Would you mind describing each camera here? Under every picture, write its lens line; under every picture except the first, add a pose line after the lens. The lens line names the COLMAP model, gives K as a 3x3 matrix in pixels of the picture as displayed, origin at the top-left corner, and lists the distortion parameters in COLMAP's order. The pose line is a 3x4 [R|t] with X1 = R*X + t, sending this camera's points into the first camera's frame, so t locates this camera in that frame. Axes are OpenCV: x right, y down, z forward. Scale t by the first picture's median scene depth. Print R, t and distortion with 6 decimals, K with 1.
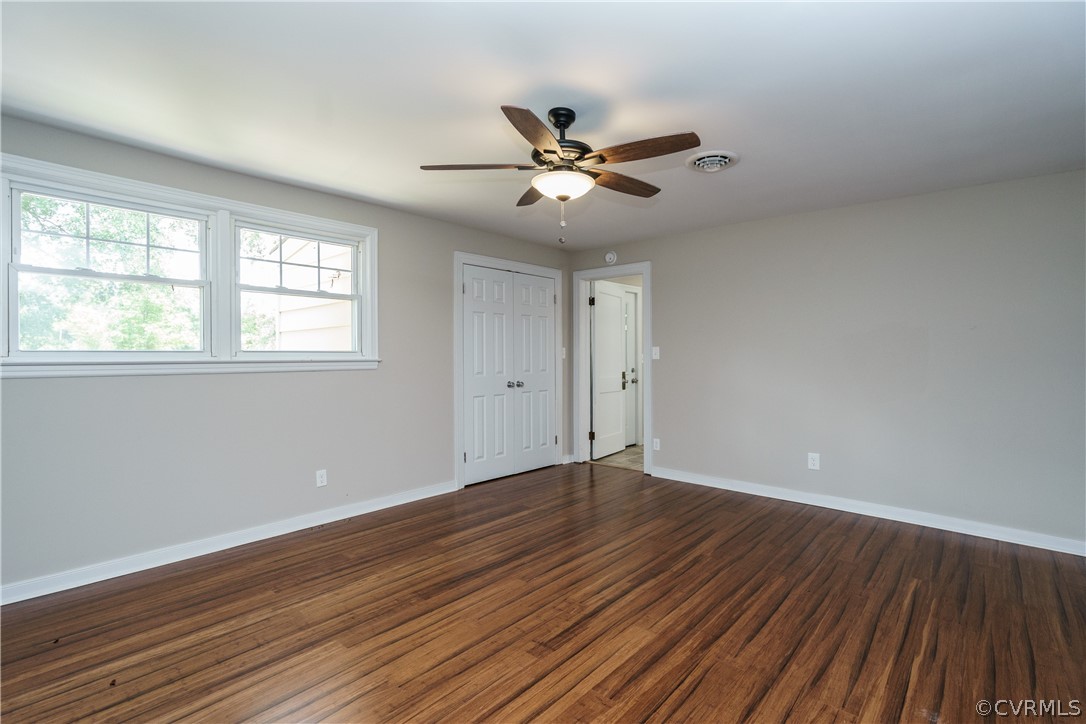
lens RADIAL K [[508.1, 0, 590.0], [0, 508.1, 357.1], [0, 0, 1]] dist [-0.003639, -0.000422]
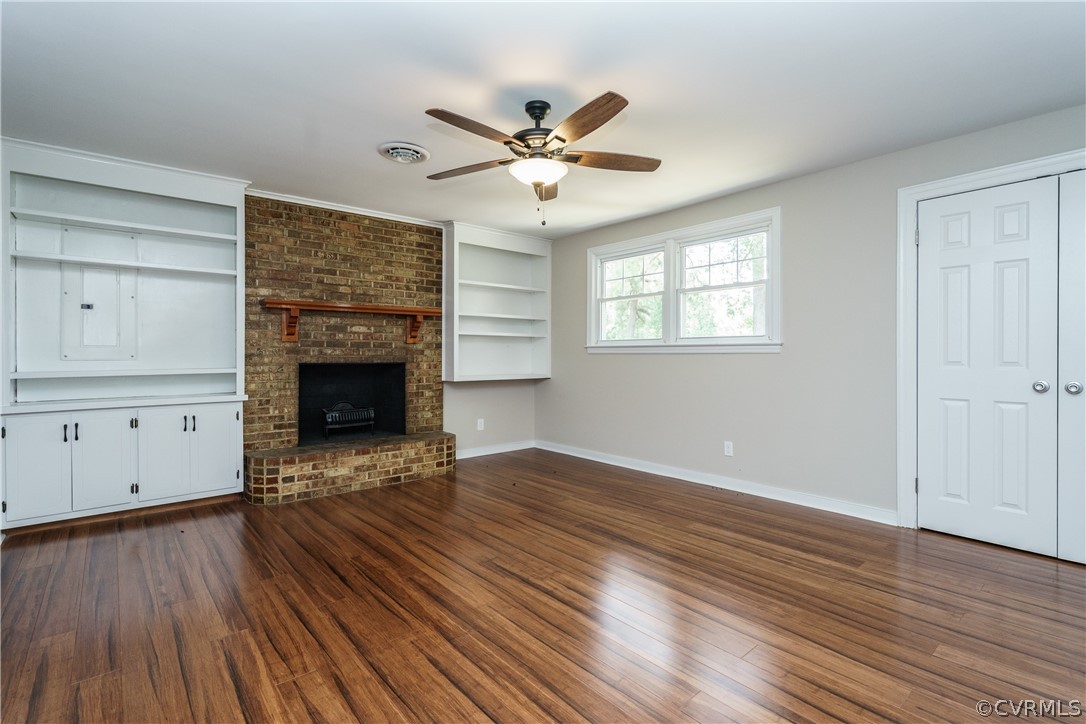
lens RADIAL K [[513.4, 0, 539.6], [0, 513.4, 356.8], [0, 0, 1]] dist [-0.000909, 0.000336]
pose [[-0.197513, 0.005049, -0.980287, 0.900262], [-0.003901, 0.999975, 0.005937, 0.039163], [0.980292, 0.004996, -0.197489, 1.087336]]
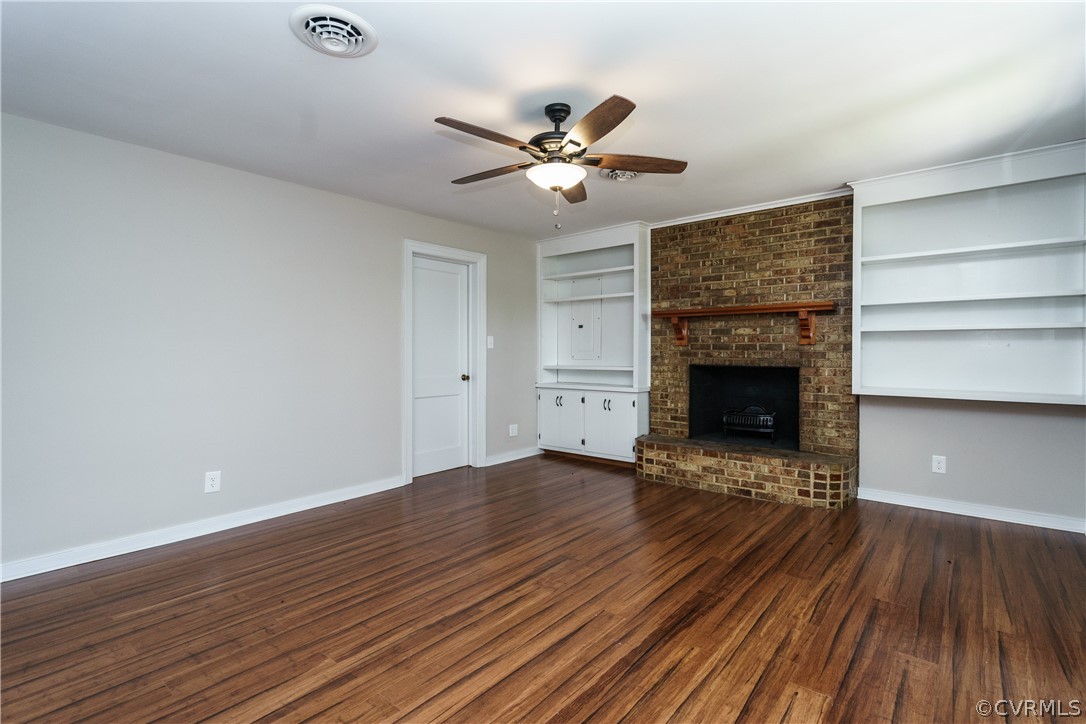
lens RADIAL K [[513.4, 0, 539.6], [0, 513.4, 356.8], [0, 0, 1]] dist [-0.000909, 0.000336]
pose [[-0.999524, -0.000271, 0.030859, -0.045443], [0.000177, 0.999895, 0.014499, 0.018220], [-0.030860, 0.014498, -0.999419, 1.843955]]
